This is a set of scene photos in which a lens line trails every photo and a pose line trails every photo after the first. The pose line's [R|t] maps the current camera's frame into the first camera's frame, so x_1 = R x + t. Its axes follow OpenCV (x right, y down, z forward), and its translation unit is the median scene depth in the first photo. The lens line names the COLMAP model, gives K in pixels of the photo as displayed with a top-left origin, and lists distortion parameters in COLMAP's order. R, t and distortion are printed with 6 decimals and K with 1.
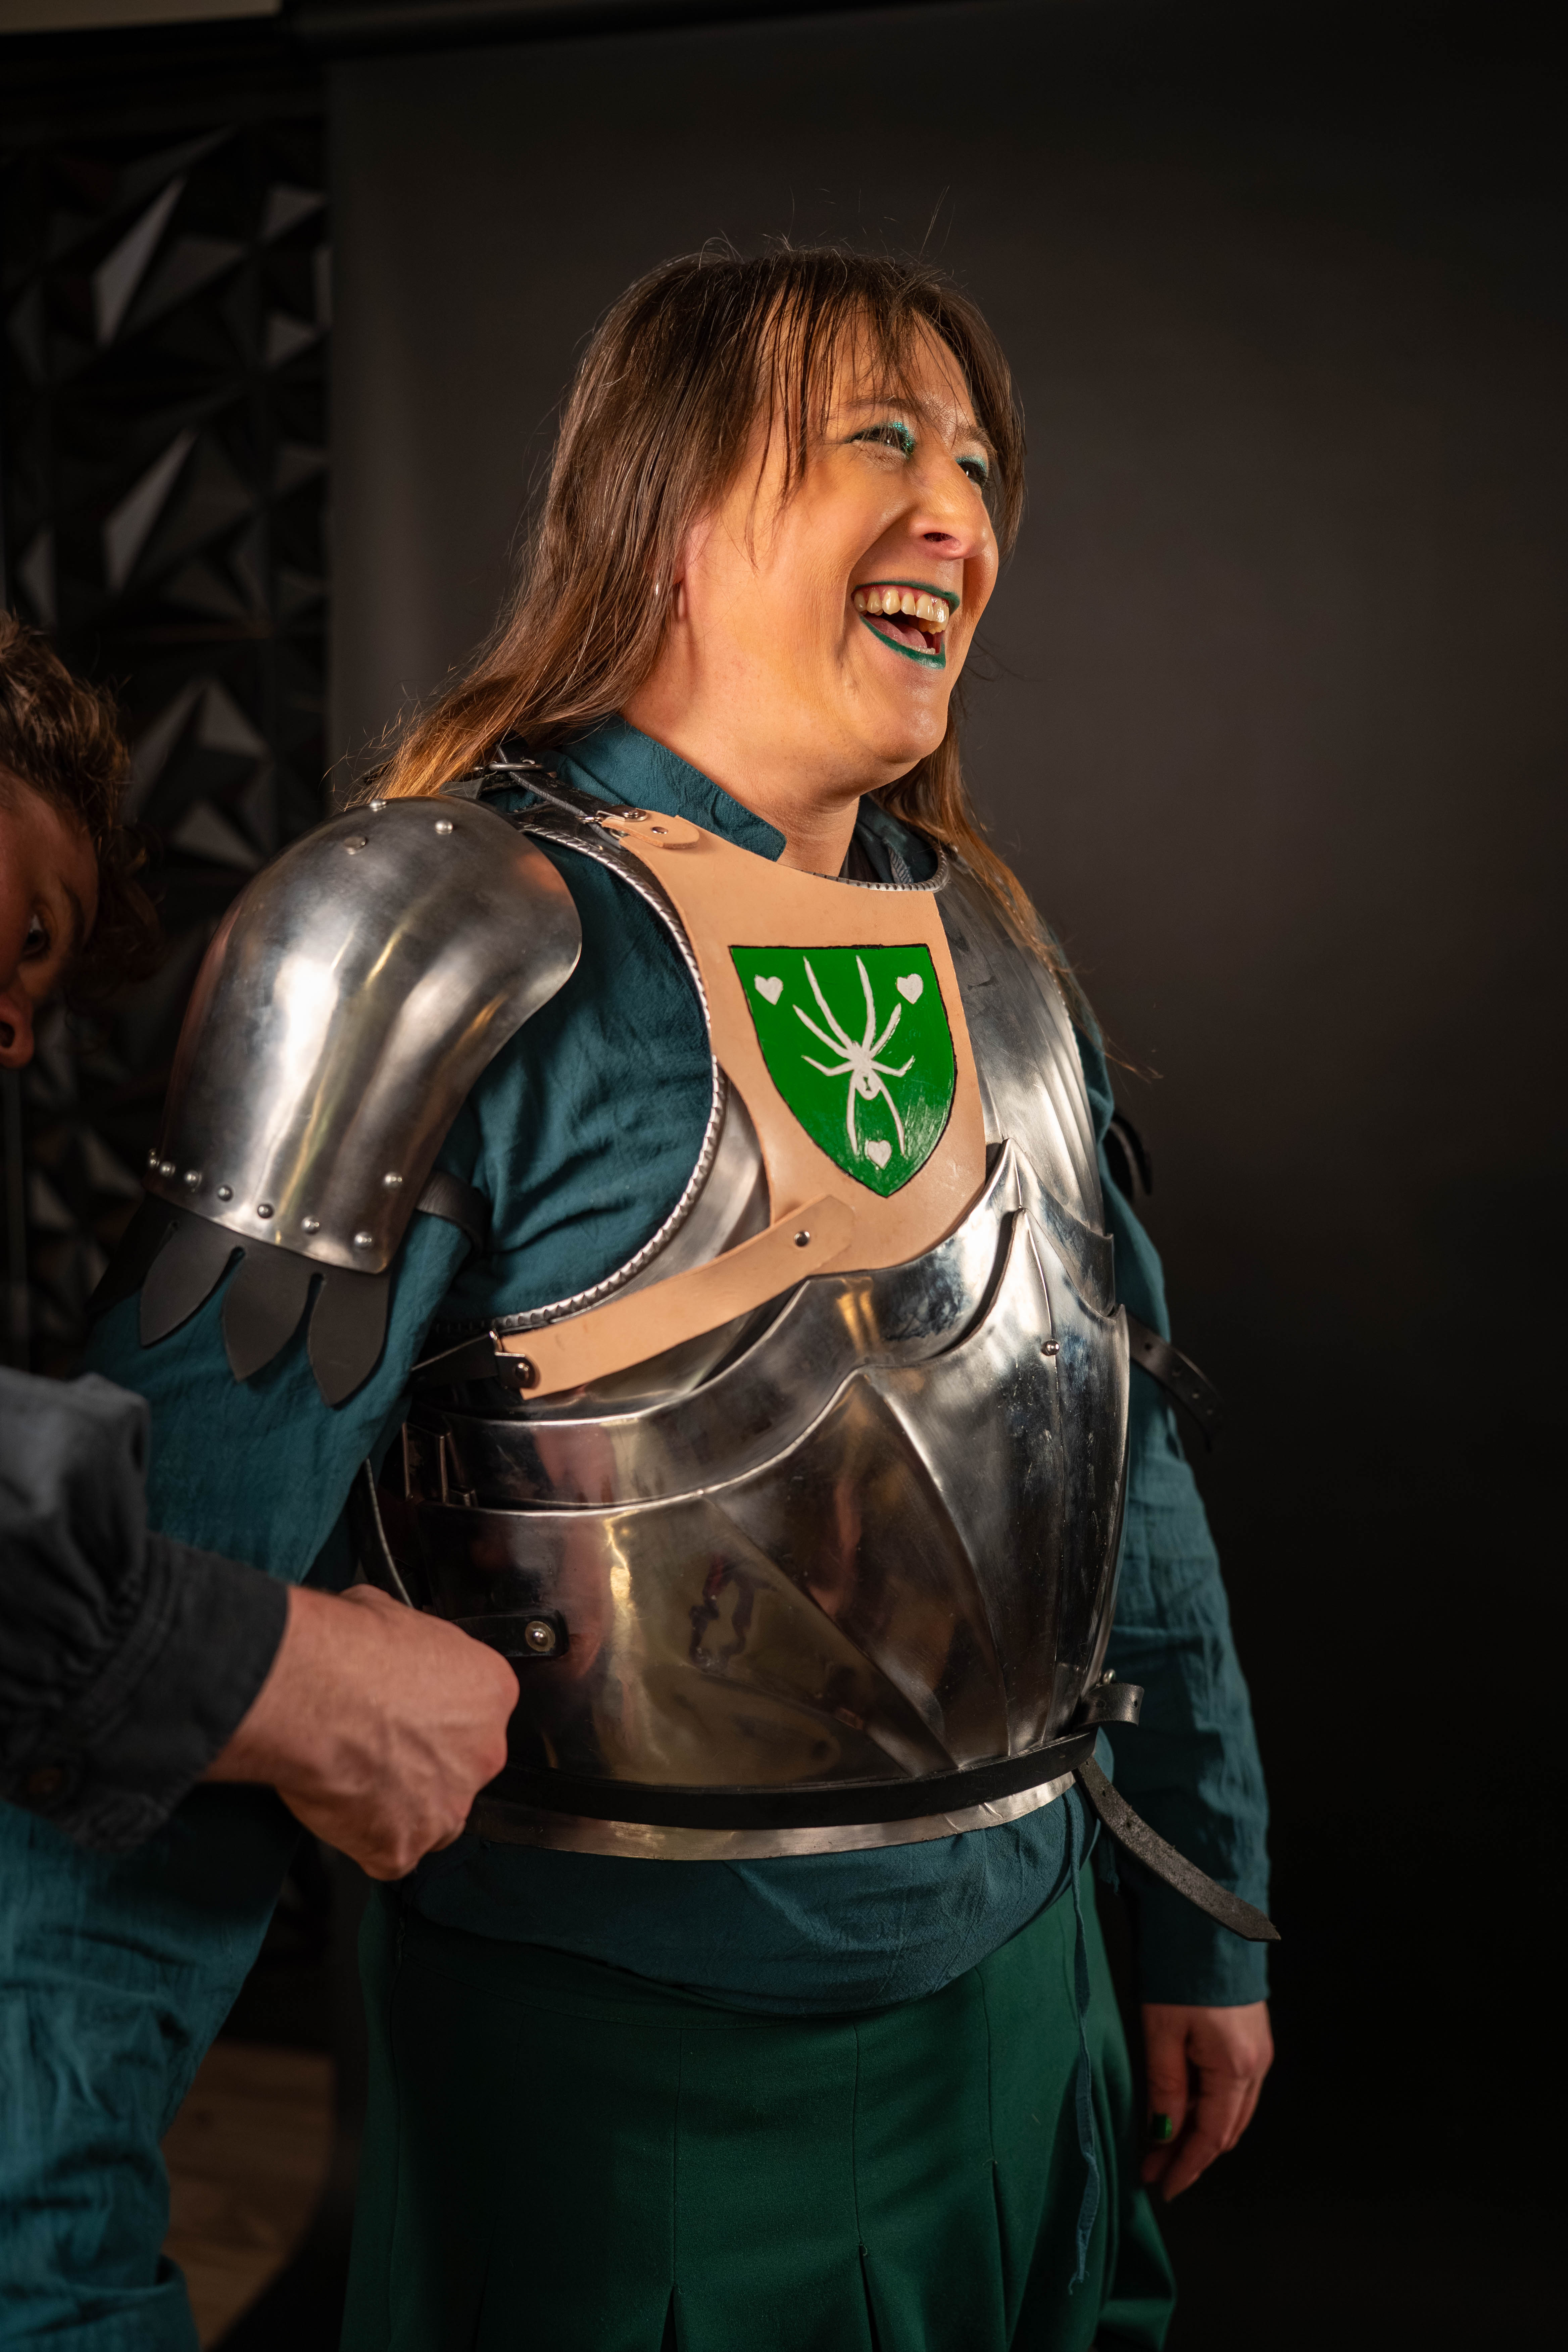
lens RADIAL K [[2374.5, 0, 784.0], [0, 2374.5, 1176.0], [0, 0, 1]] dist [-0.104240, 0.196897]
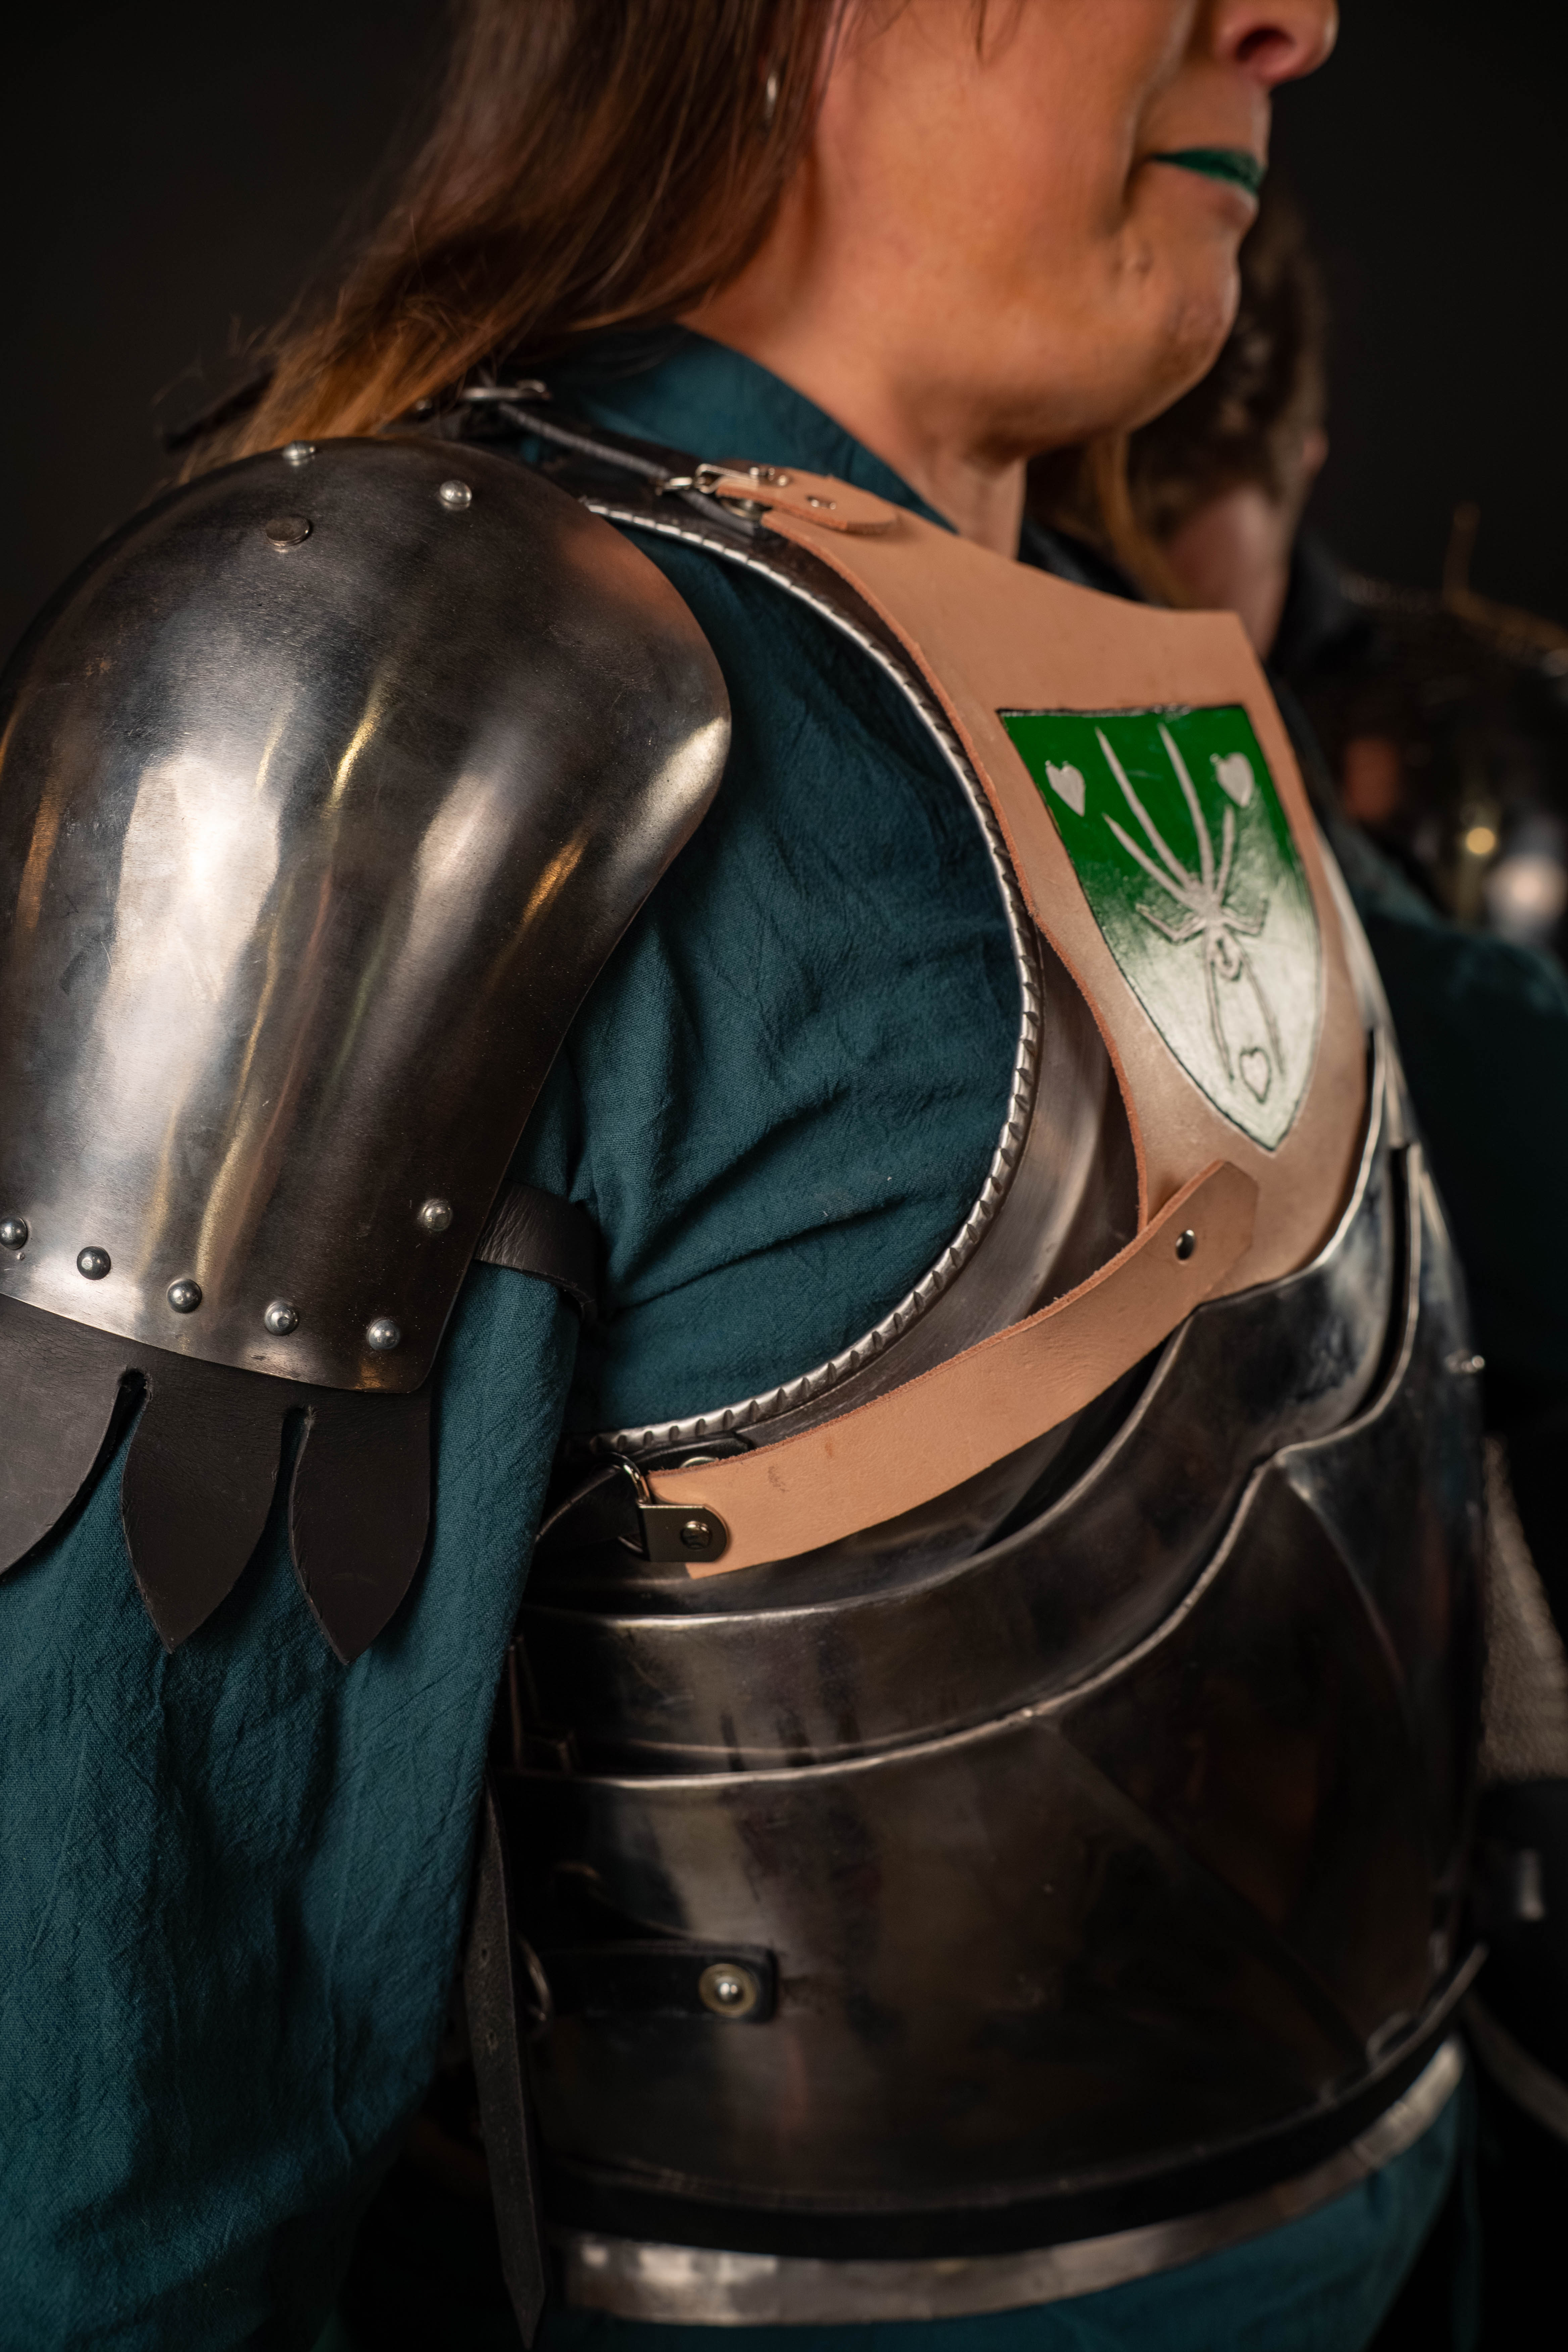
lens RADIAL K [[2376.3, 0, 784.0], [0, 2376.3, 1176.0], [0, 0, 1]] dist [-0.180308, 0.207248]
pose [[0.969082, -0.070903, 0.236330, -0.202923], [0.050327, 0.994487, 0.091998, -0.042490], [-0.241550, -0.077260, 0.967308, 0.478548]]
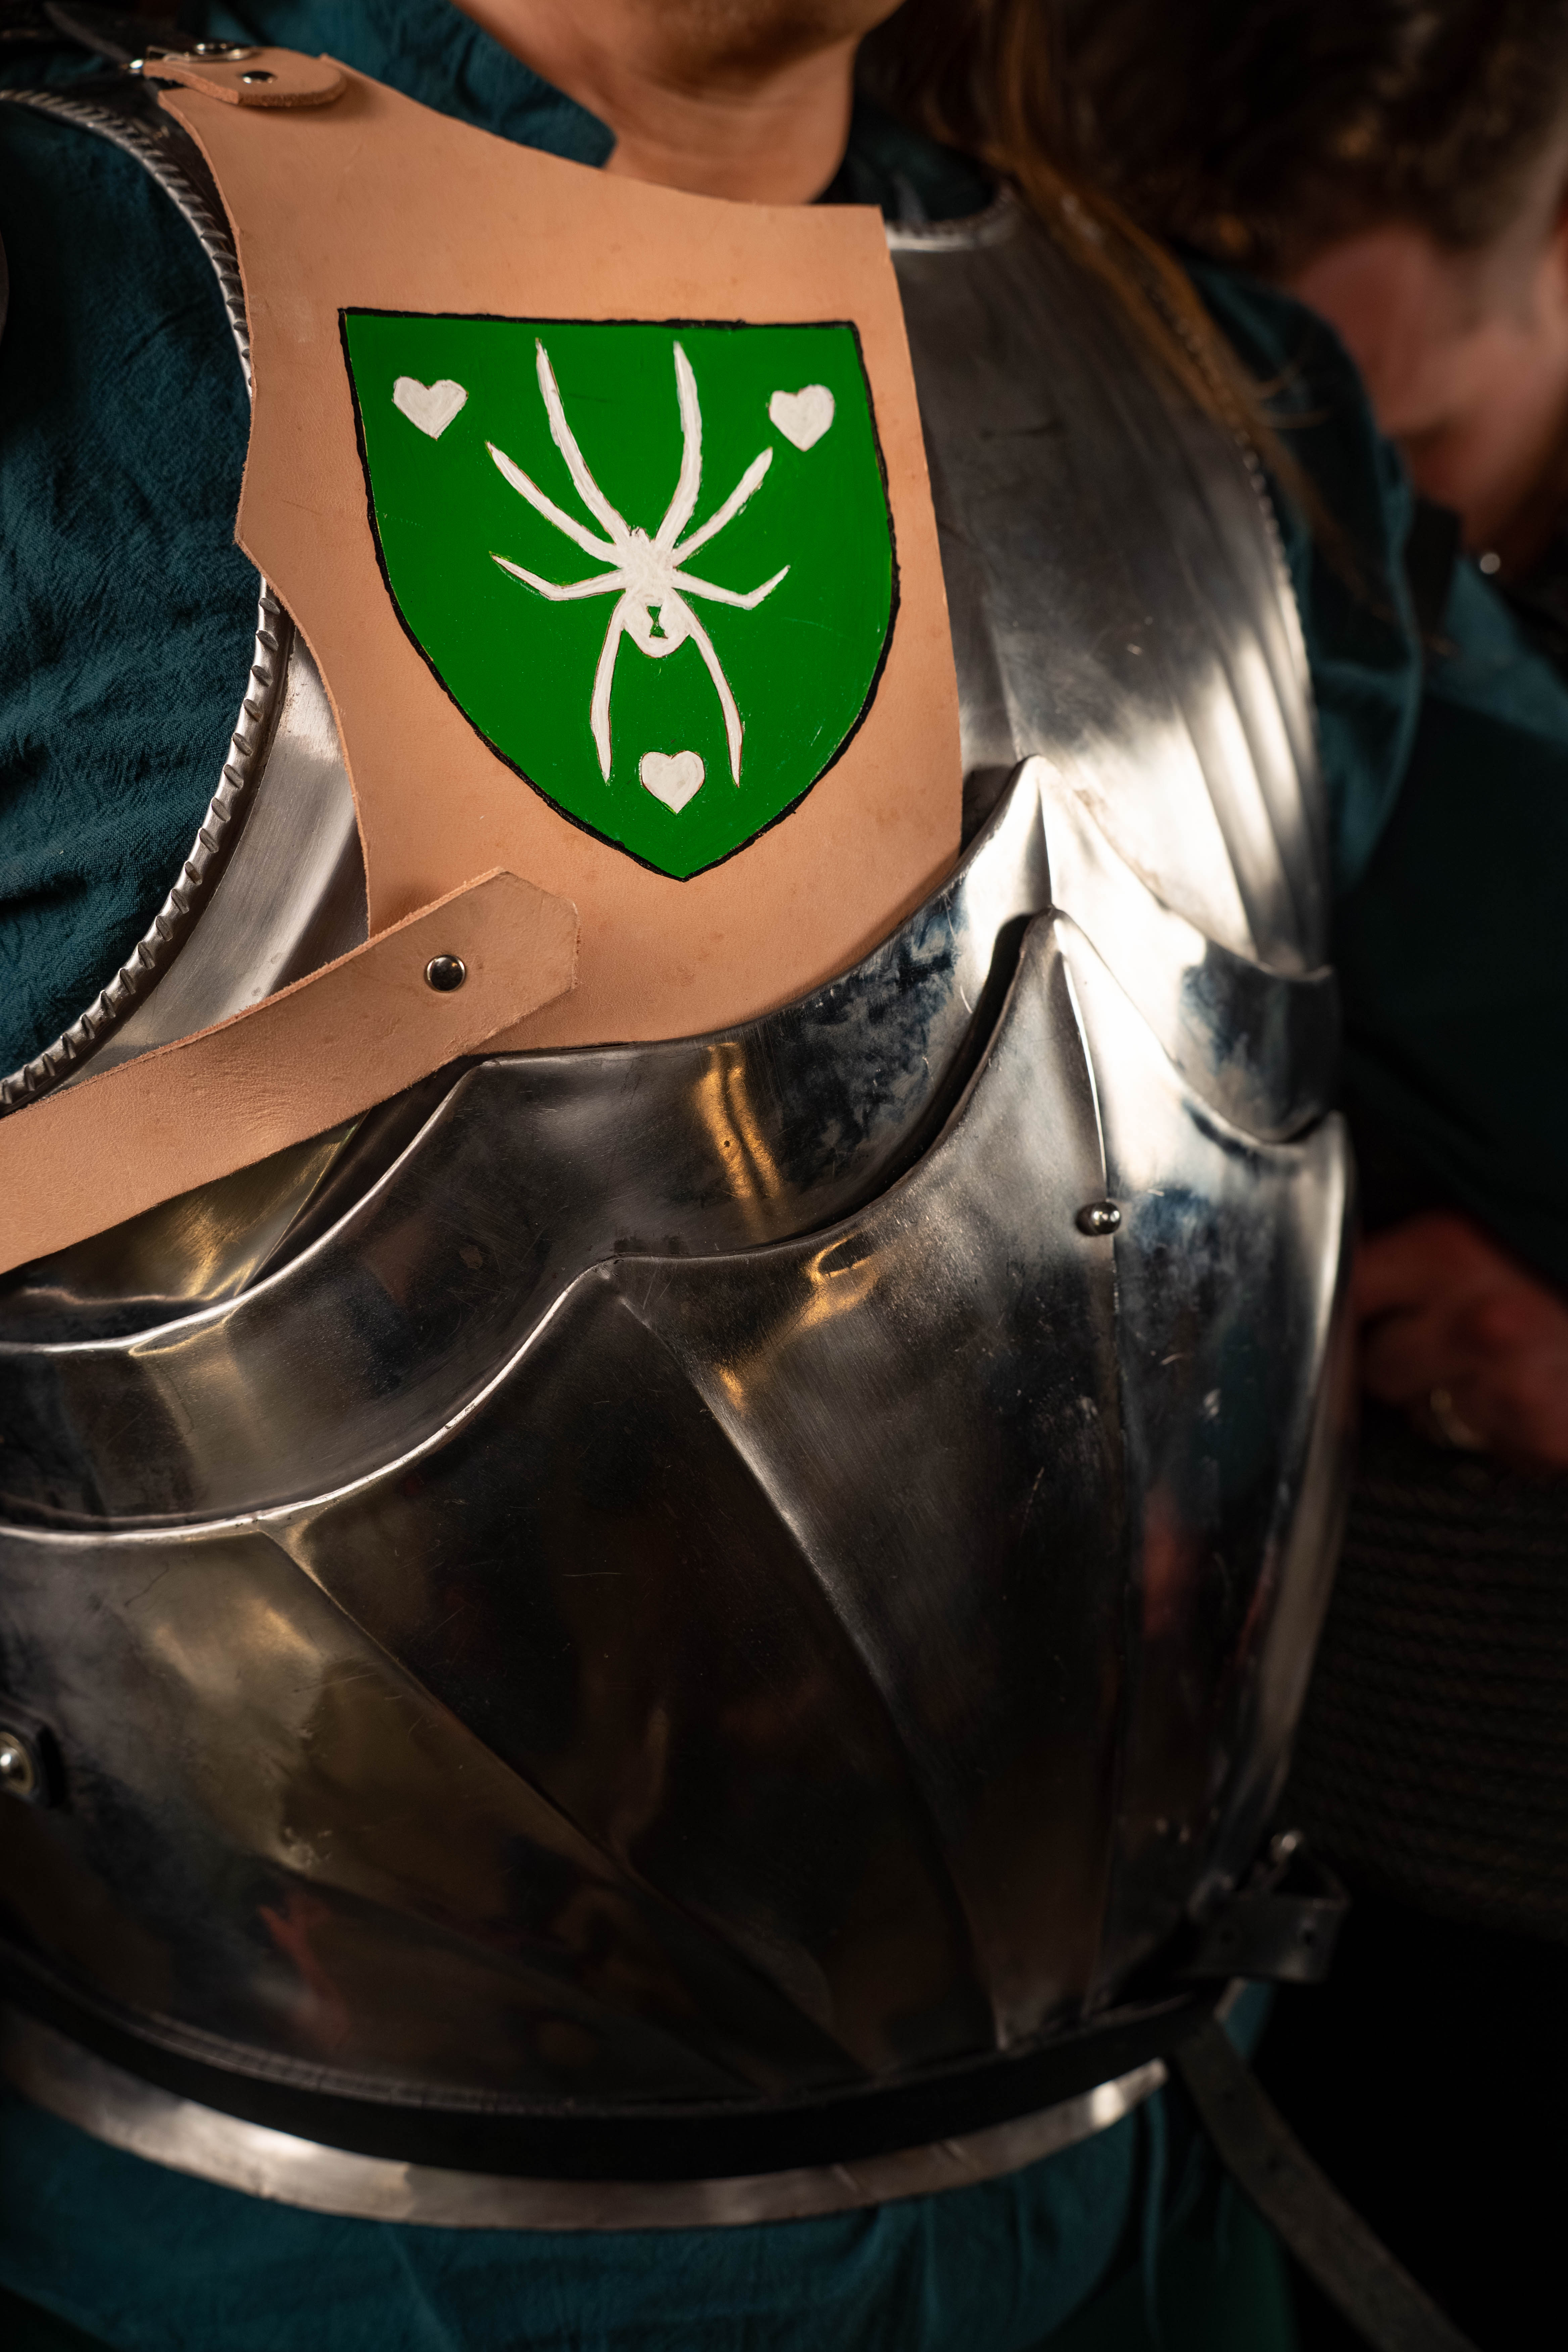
lens RADIAL K [[2374.5, 0, 784.0], [0, 2374.5, 1176.0], [0, 0, 1]] dist [-0.104240, 0.196897]
pose [[0.973166, 0.040330, -0.226543, 0.162374], [-0.012107, 0.992131, 0.124614, 0.008566], [0.229786, -0.118527, 0.965997, 0.568287]]
